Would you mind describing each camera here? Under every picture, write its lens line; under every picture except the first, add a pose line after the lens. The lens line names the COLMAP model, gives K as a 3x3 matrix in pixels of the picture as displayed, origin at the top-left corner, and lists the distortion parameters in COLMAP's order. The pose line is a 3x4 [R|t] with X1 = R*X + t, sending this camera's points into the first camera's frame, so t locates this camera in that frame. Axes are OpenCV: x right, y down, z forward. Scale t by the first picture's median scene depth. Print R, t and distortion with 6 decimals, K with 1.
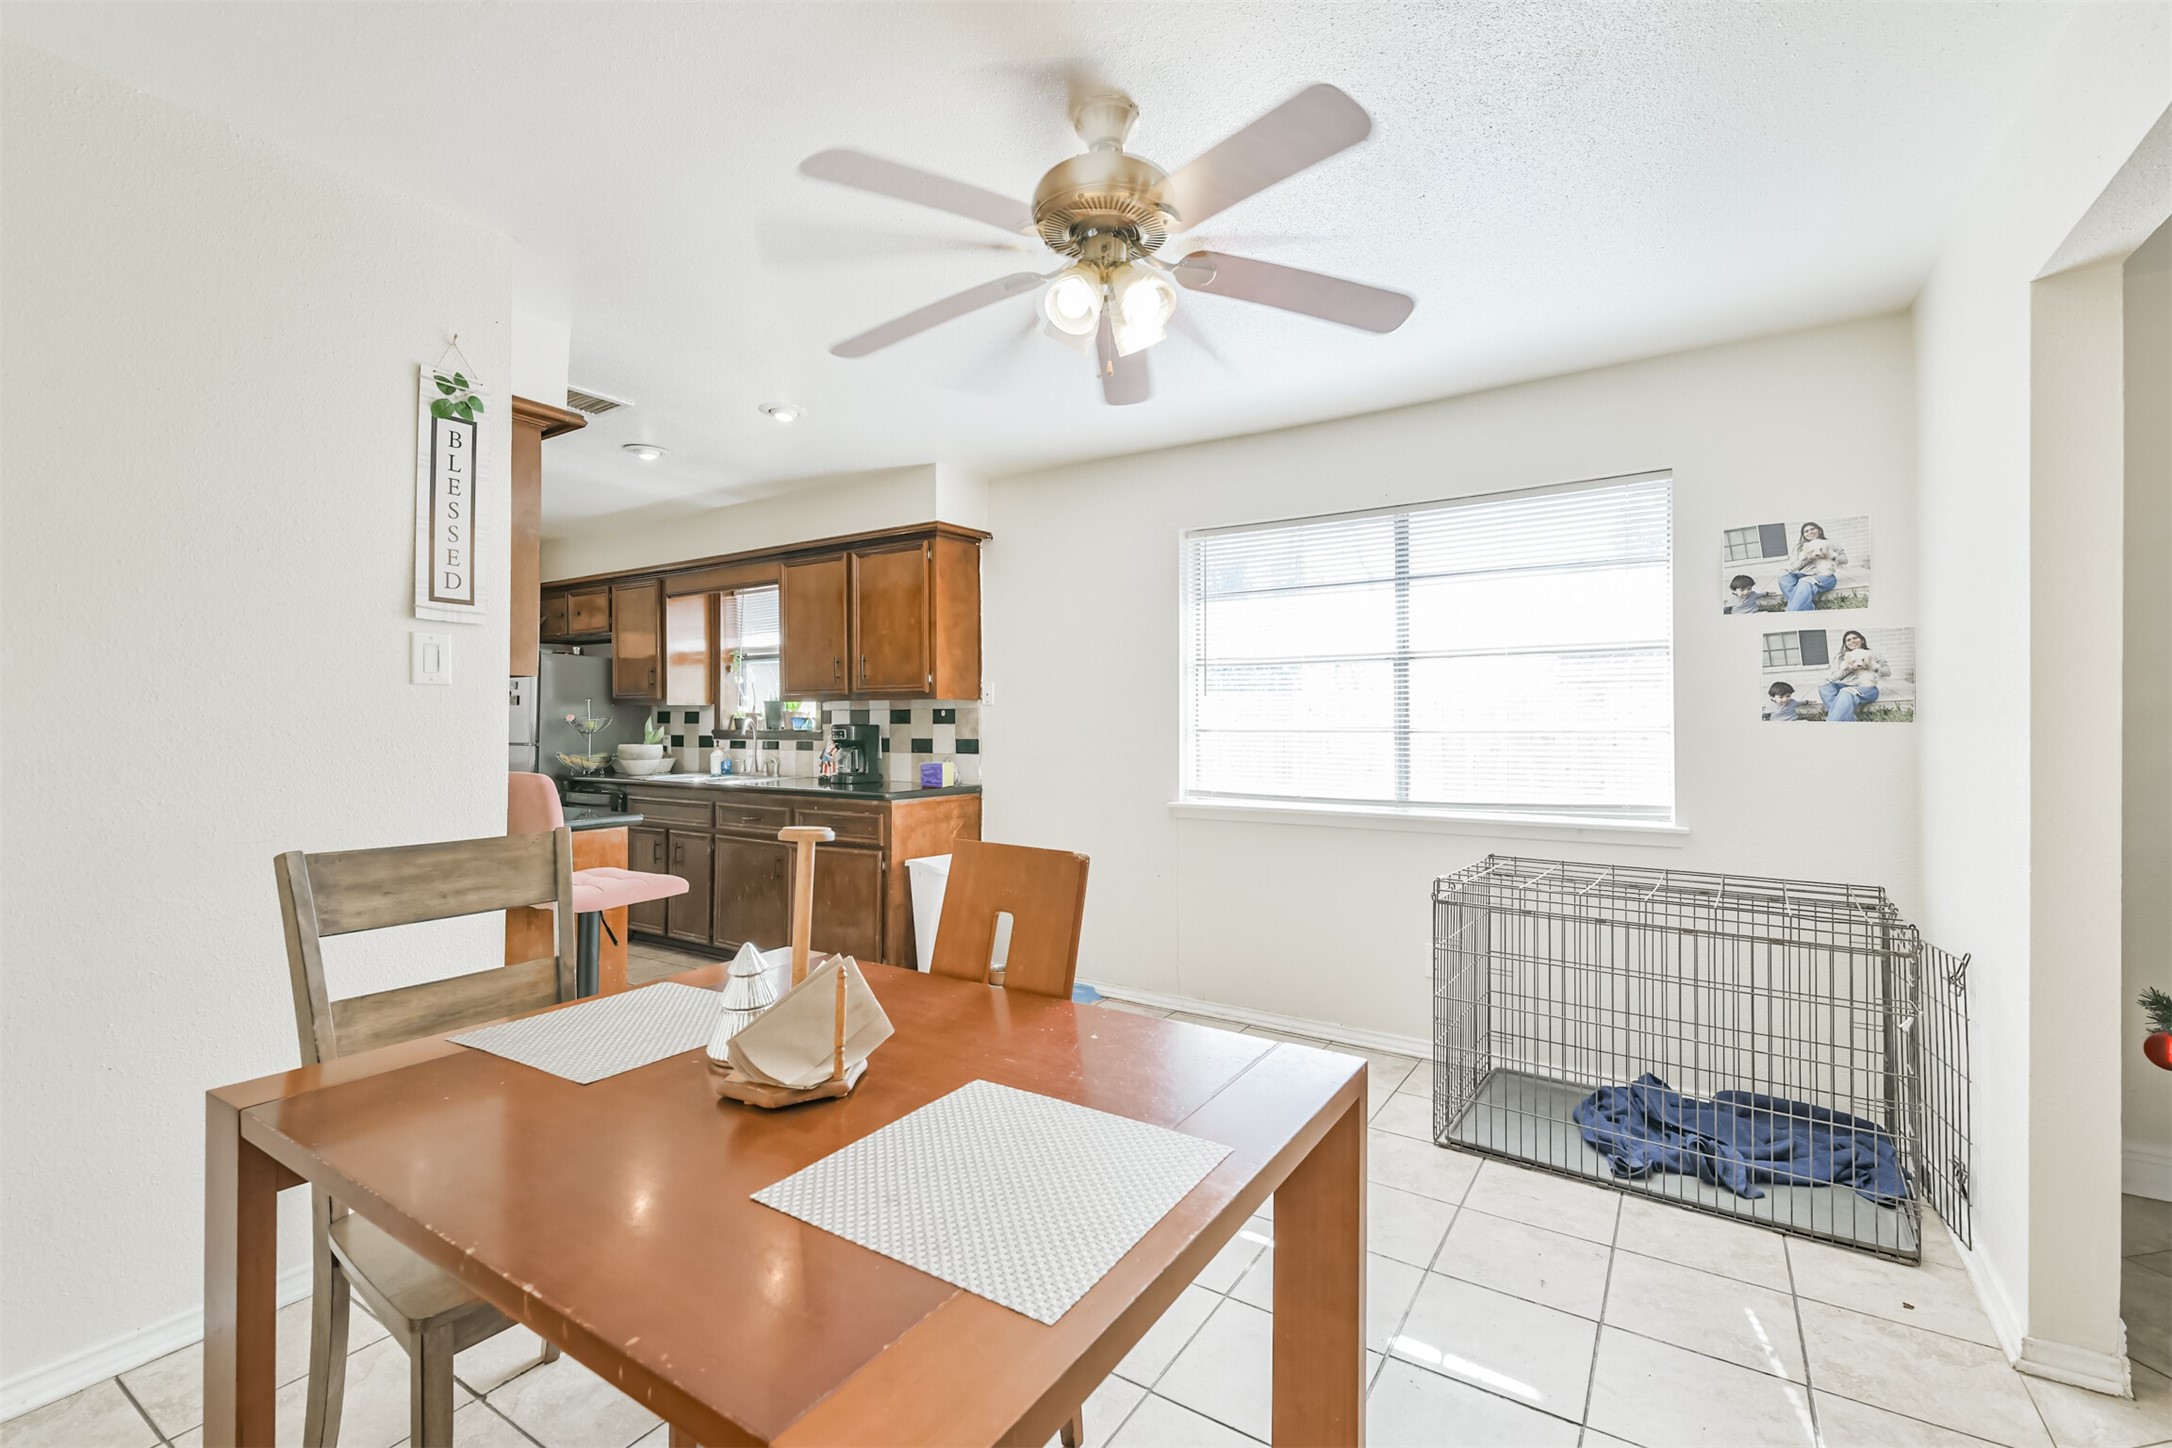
lens RADIAL K [[930.4, 0, 1080.8], [0, 930.4, 725.8], [0, 0, 1]] dist [0.014383, -0.002626]
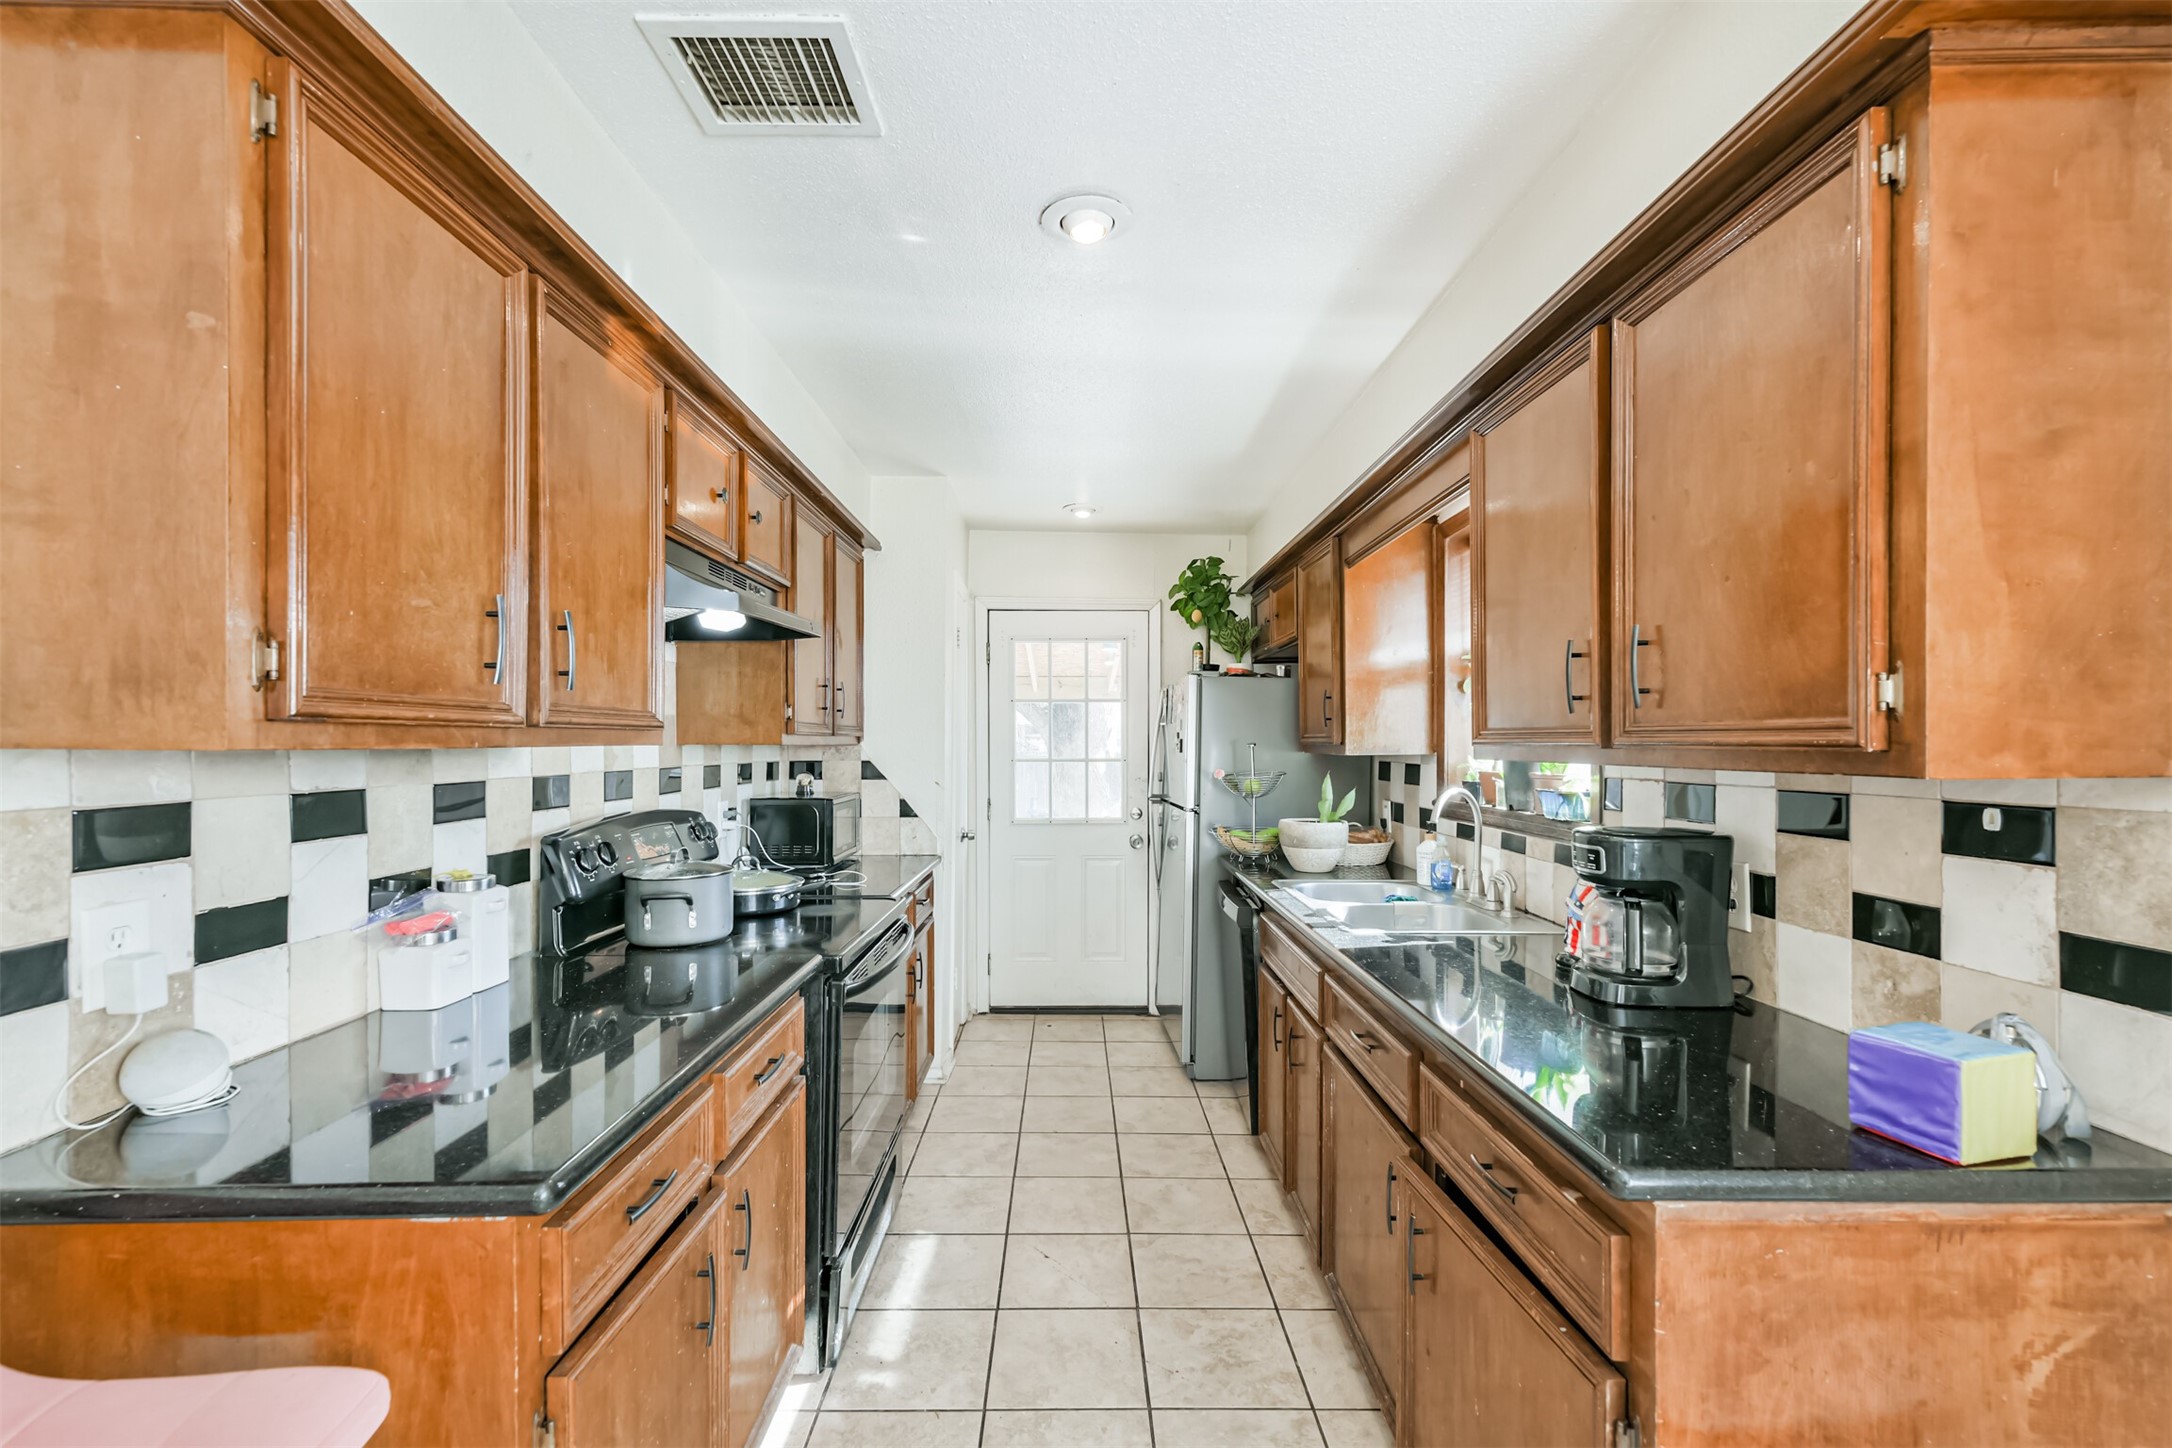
lens RADIAL K [[930.4, 0, 1087.7], [0, 930.4, 747.1], [0, 0, 1]] dist [0.014383, -0.002626]
pose [[0.564369, 0.006193, -0.825500, -0.076236], [-0.005375, 0.999978, 0.003828, -0.034847], [0.825505, 0.002277, 0.564390, 0.665788]]
